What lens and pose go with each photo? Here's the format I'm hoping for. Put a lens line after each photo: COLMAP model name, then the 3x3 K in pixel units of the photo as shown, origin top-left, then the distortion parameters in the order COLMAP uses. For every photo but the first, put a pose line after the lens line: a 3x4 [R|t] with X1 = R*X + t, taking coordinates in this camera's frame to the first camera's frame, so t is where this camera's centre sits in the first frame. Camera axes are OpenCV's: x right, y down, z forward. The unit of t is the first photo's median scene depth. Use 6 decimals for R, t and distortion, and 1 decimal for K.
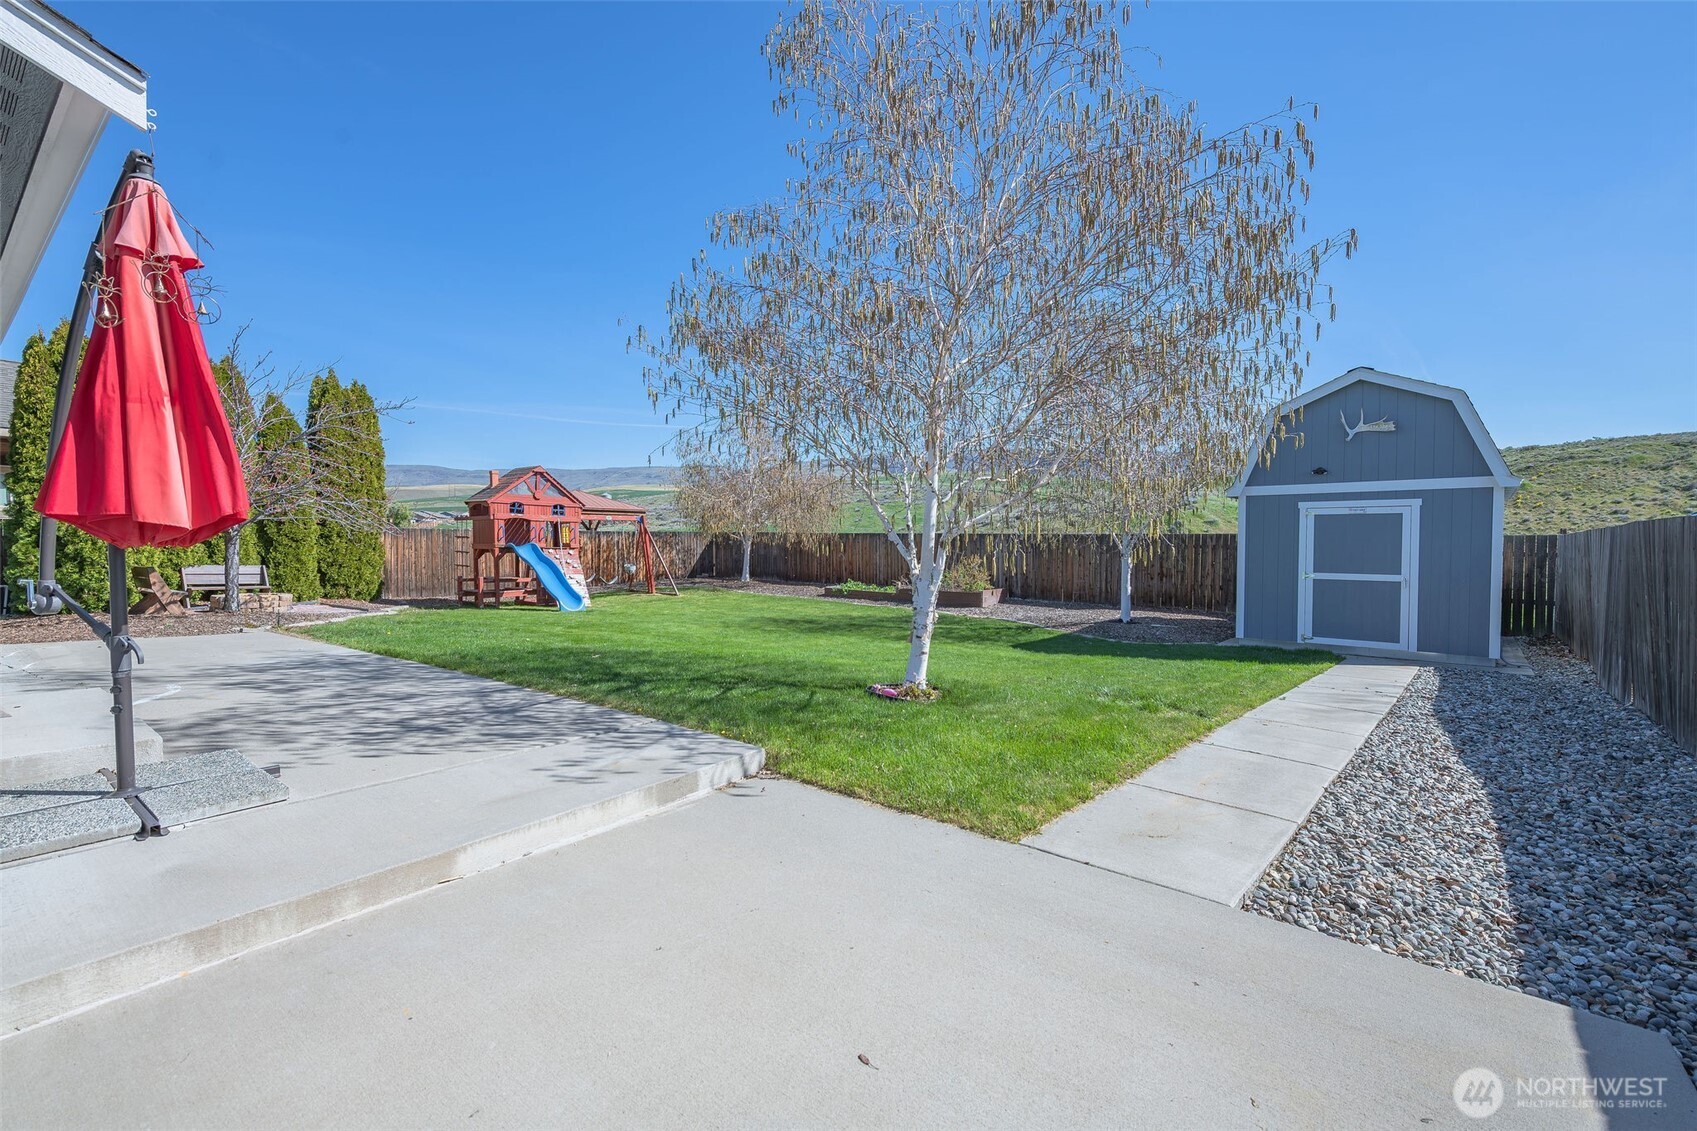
lens RADIAL K [[725.2, 0, 840.7], [0, 725.2, 560.9], [0, 0, 1]] dist [-0.004037, -0.000174]
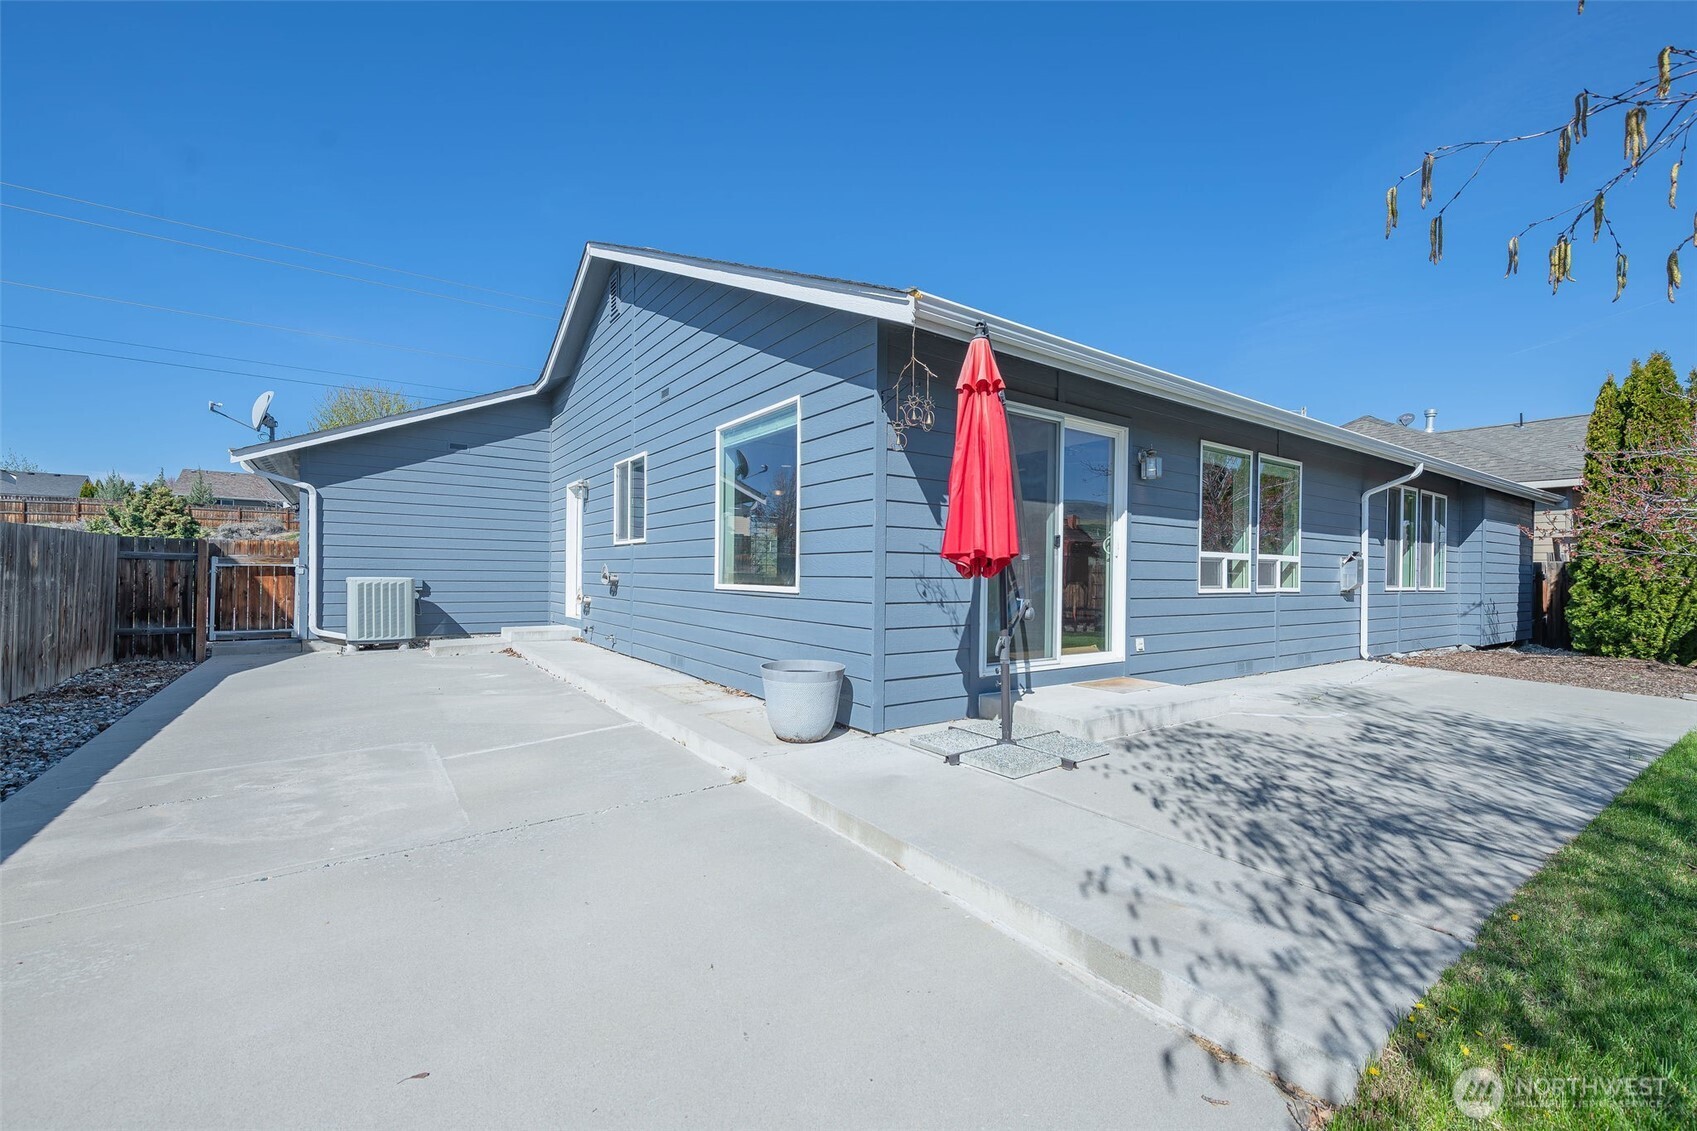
lens RADIAL K [[687.7, 0, 862.6], [0, 687.7, 581.0], [0, 0, 1]] dist [0.008248, -0.000979]
pose [[-0.273308, 0.005296, -0.961912, 0.084370], [-0.038053, 0.999143, 0.016313, -0.004816], [0.961174, 0.041063, -0.272872, 0.191812]]
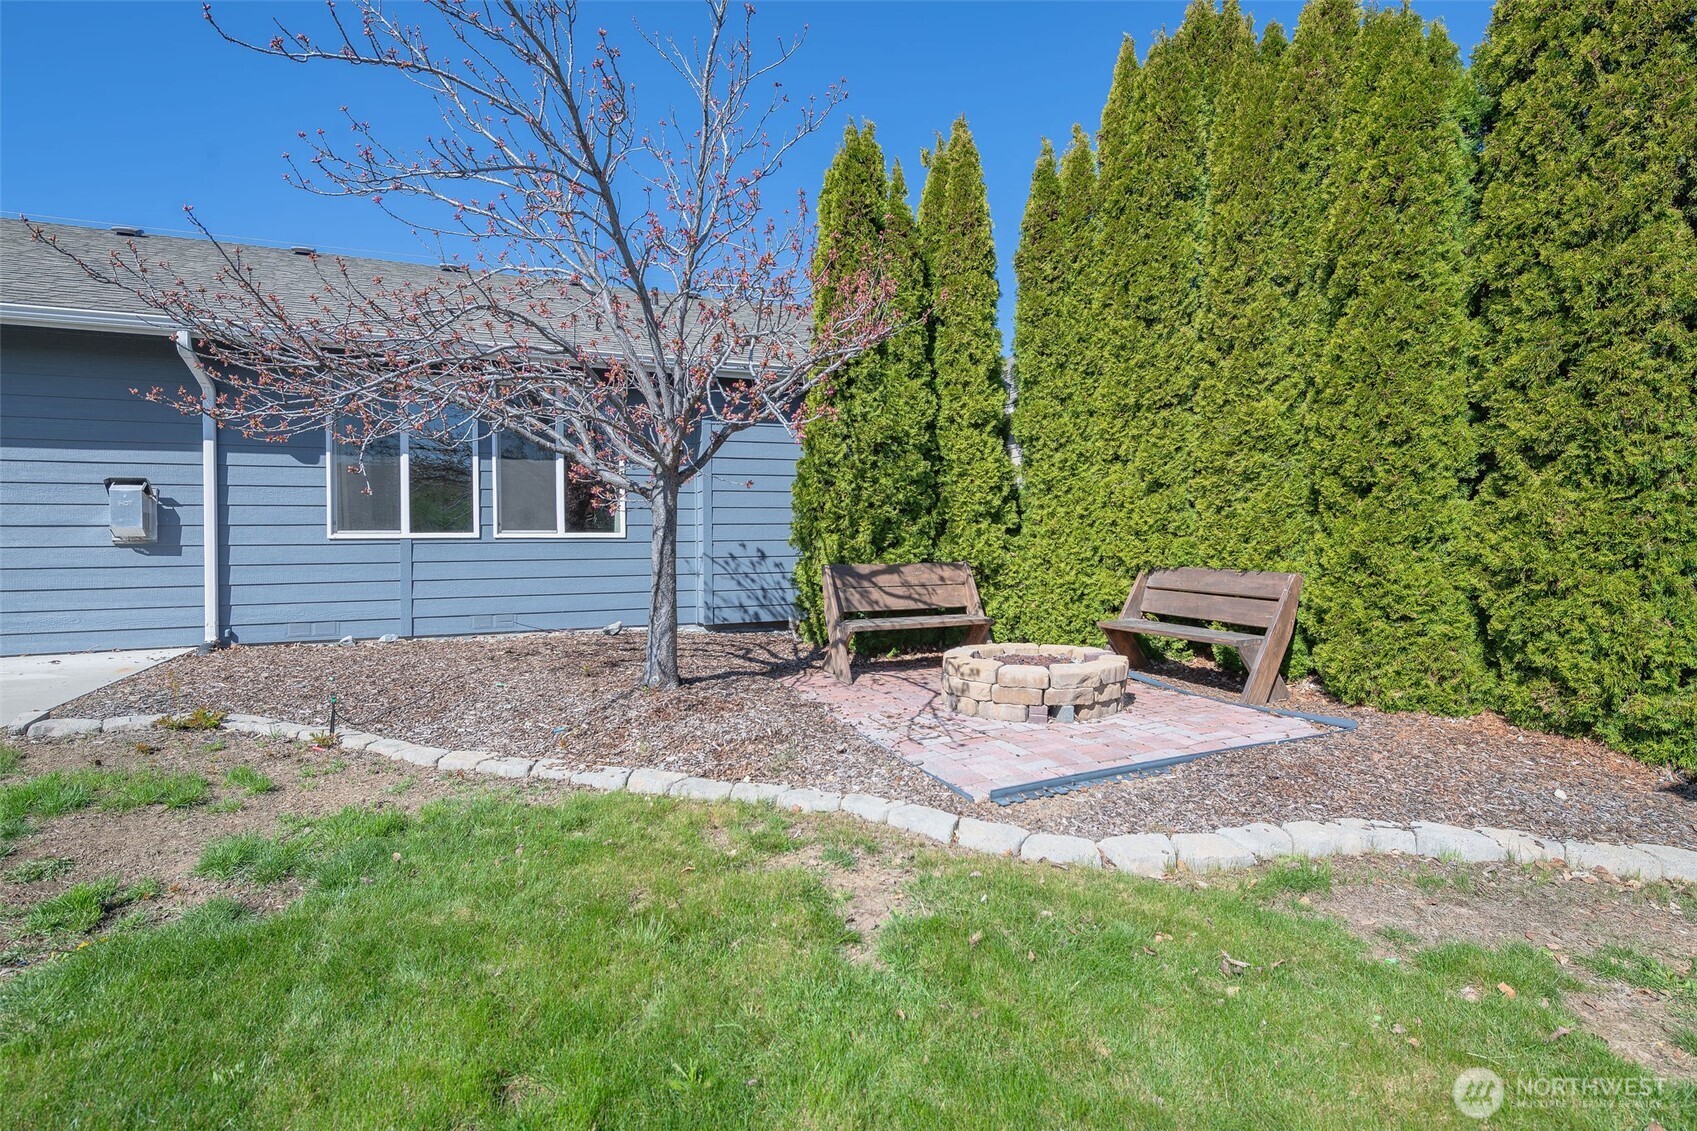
lens RADIAL K [[814.3, 0, 845.3], [0, 814.3, 548.2], [0, 0, 1]] dist [0.004228, 0.000770]
pose [[-0.463493, 0.009172, -0.886053, -0.371606], [-0.008783, 0.999850, 0.014944, -0.007972], [0.886057, 0.014709, -0.463342, 0.945590]]
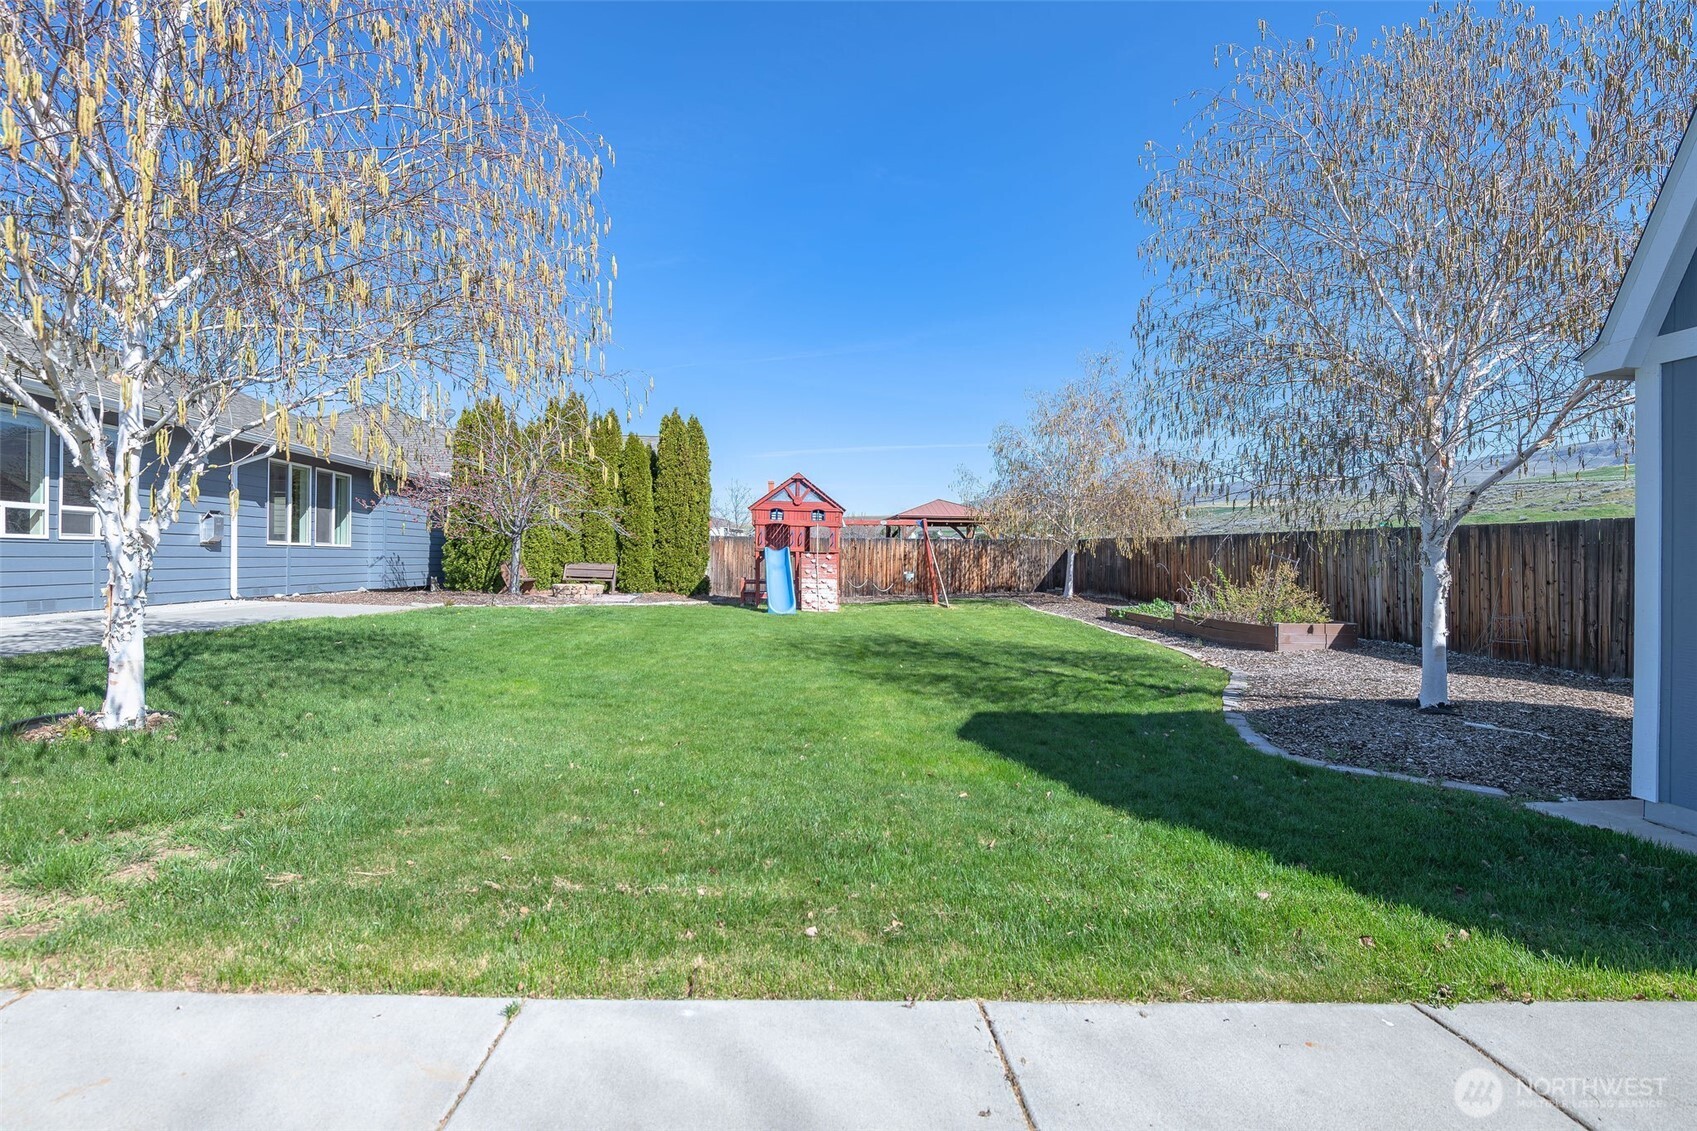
lens RADIAL K [[706.5, 0, 845.0], [0, 706.5, 554.4], [0, 0, 1]] dist [-0.003175, -0.000350]
pose [[0.712155, 0.001674, -0.702020, 0.368560], [-0.026965, 0.999324, -0.024971, 0.009508], [0.701504, 0.036713, 0.711719, 0.367861]]
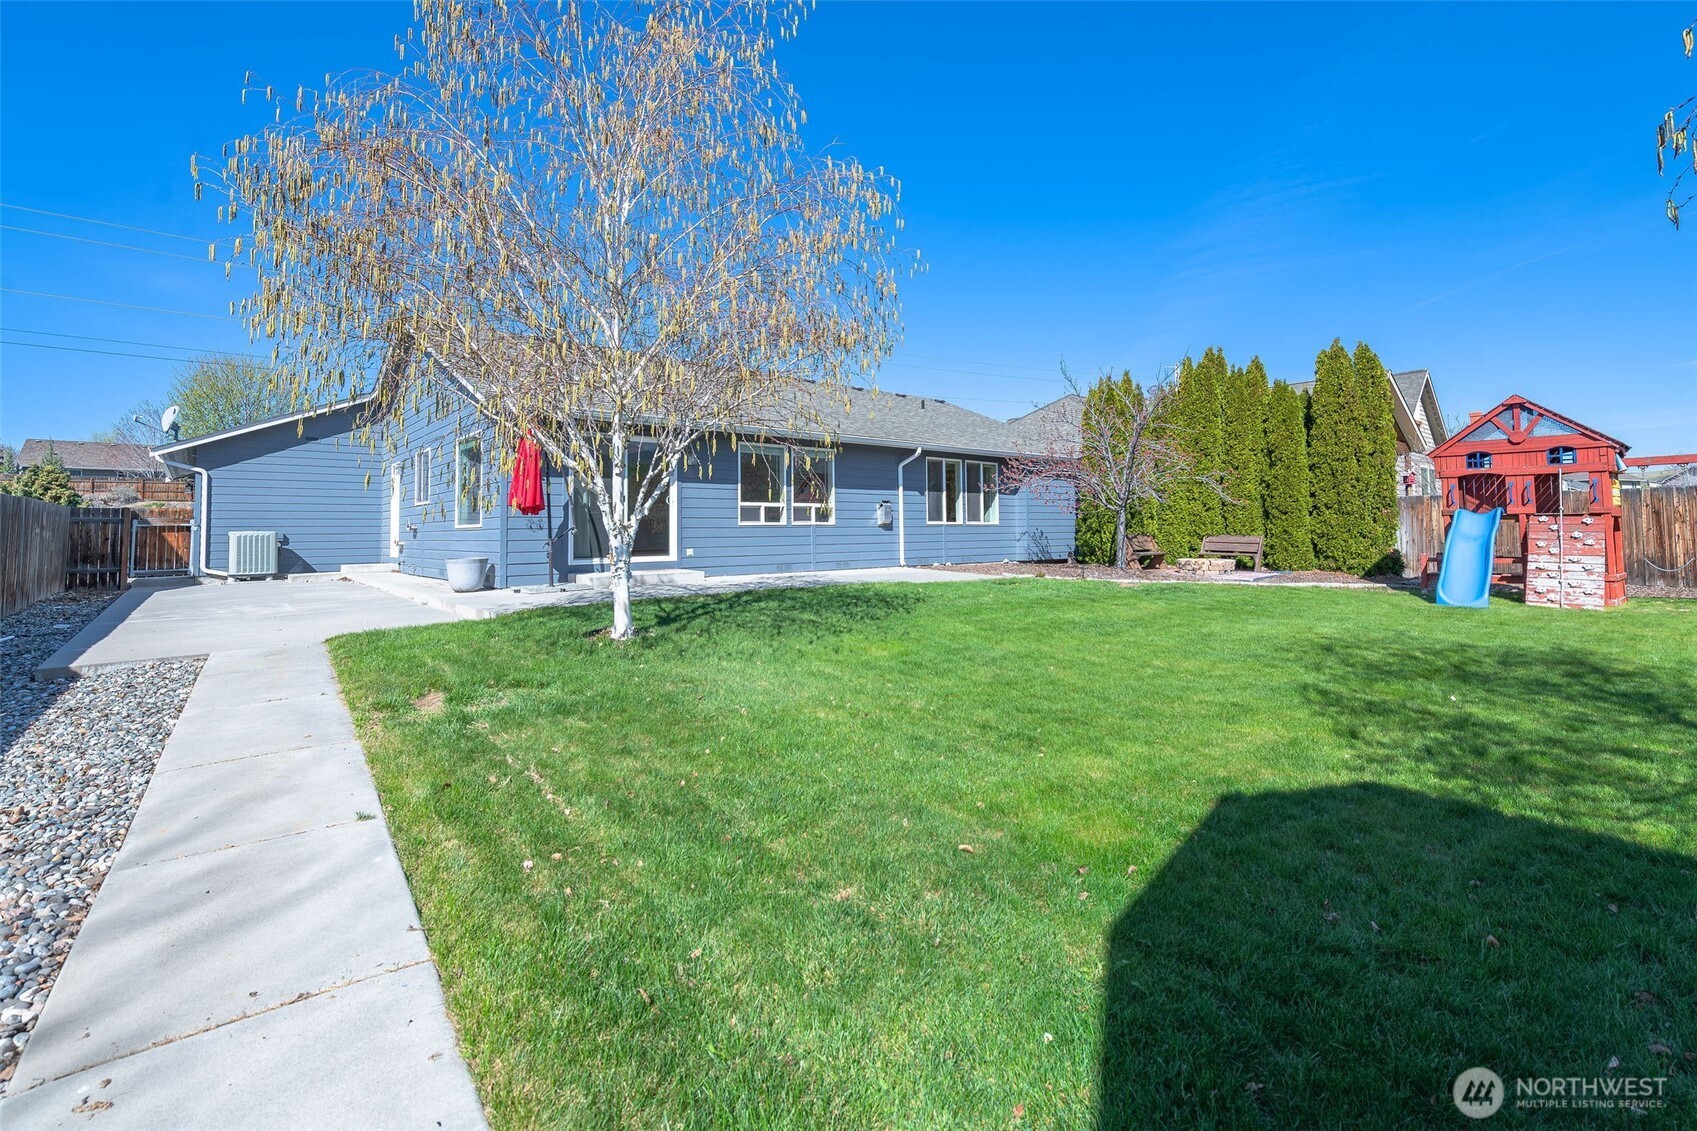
lens RADIAL K [[739.6, 0, 850.6], [0, 739.6, 501.6], [0, 0, 1]] dist [0.000200, -0.000455]
pose [[-0.190476, -0.039805, -0.980884, 0.418021], [-0.013951, 0.999186, -0.037839, 0.005169], [0.981593, 0.006477, -0.190877, 0.569442]]
